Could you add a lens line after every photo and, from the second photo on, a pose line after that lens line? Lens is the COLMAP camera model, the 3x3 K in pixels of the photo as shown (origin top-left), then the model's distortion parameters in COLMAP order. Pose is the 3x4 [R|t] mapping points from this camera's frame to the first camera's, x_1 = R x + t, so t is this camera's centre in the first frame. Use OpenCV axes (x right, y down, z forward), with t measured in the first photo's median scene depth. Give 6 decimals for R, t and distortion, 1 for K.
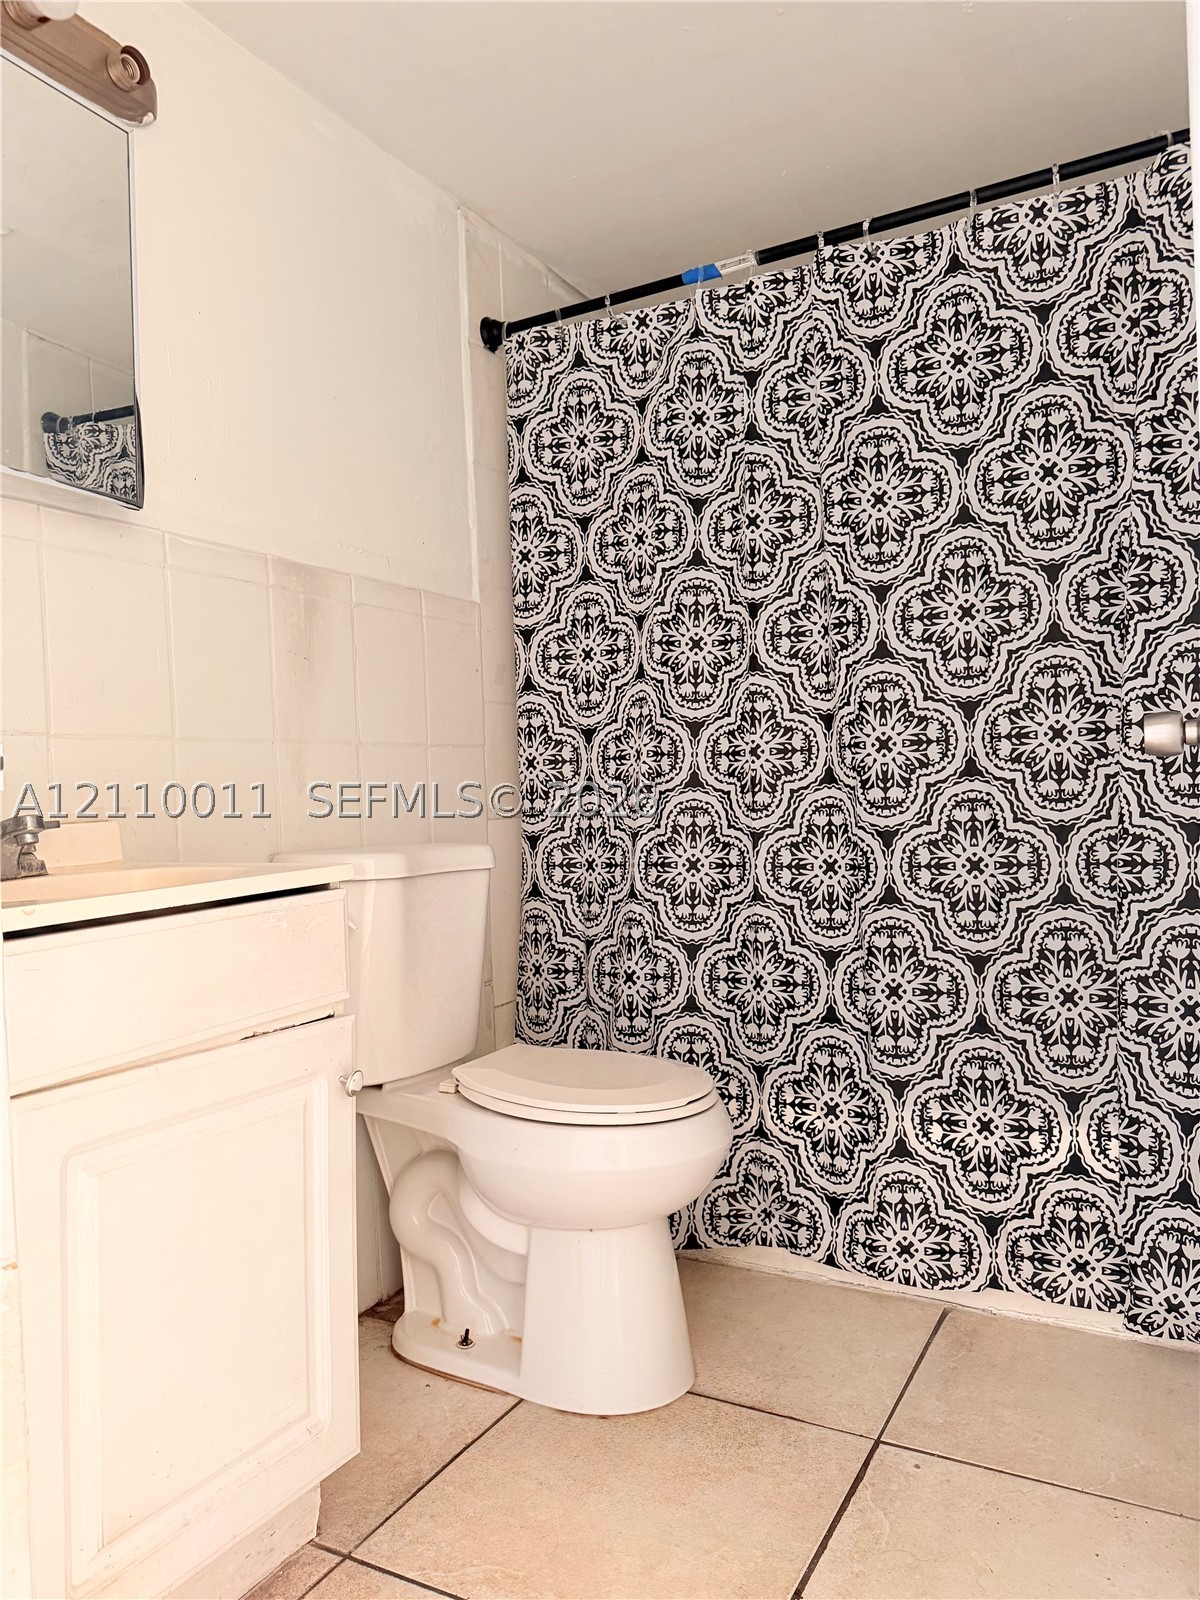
lens RADIAL K [[1126.1, 0, 604.0], [0, 1126.1, 838.0], [0, 0, 1]] dist [0.036558, -0.058478]
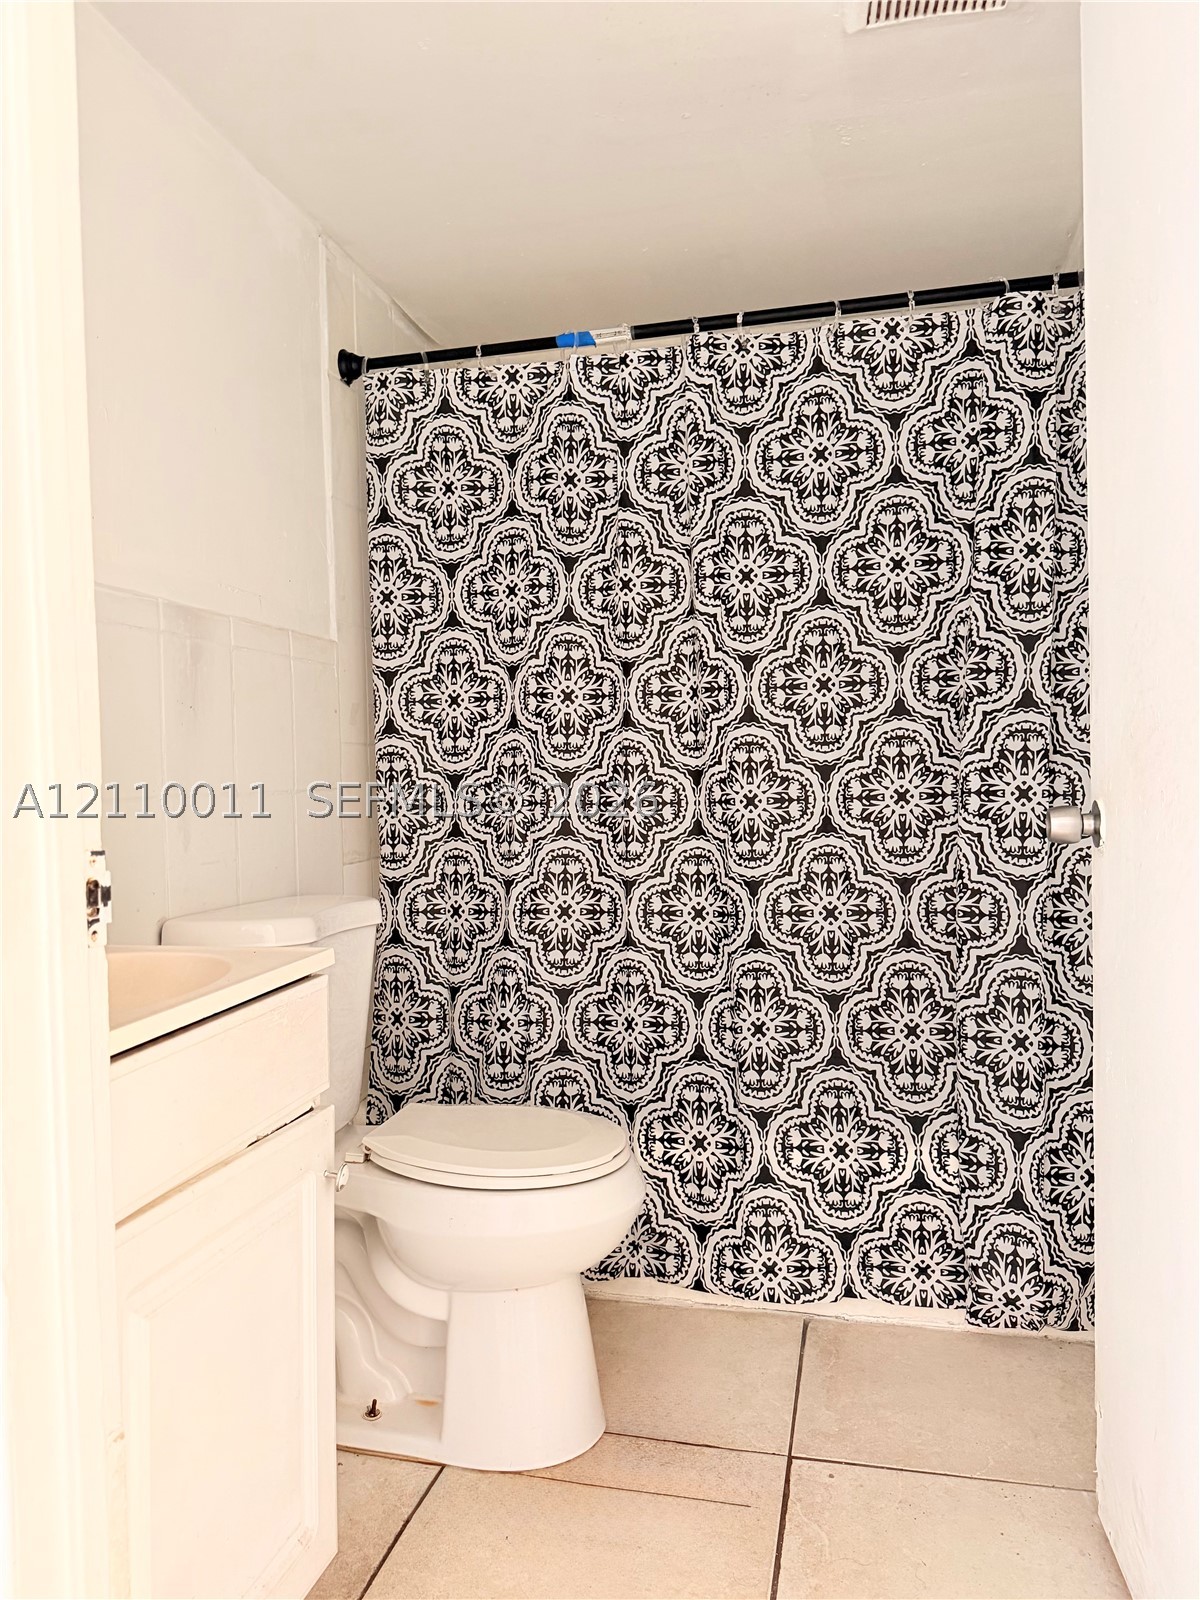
lens RADIAL K [[1126.1, 0, 616.2], [0, 1126.1, 831.5], [0, 0, 1]] dist [0.036558, -0.058478]
pose [[0.961942, 0.003678, 0.273227, -0.170486], [-0.002996, 0.999991, -0.002914, -0.050699], [-0.273236, 0.001985, 0.961945, -0.001713]]
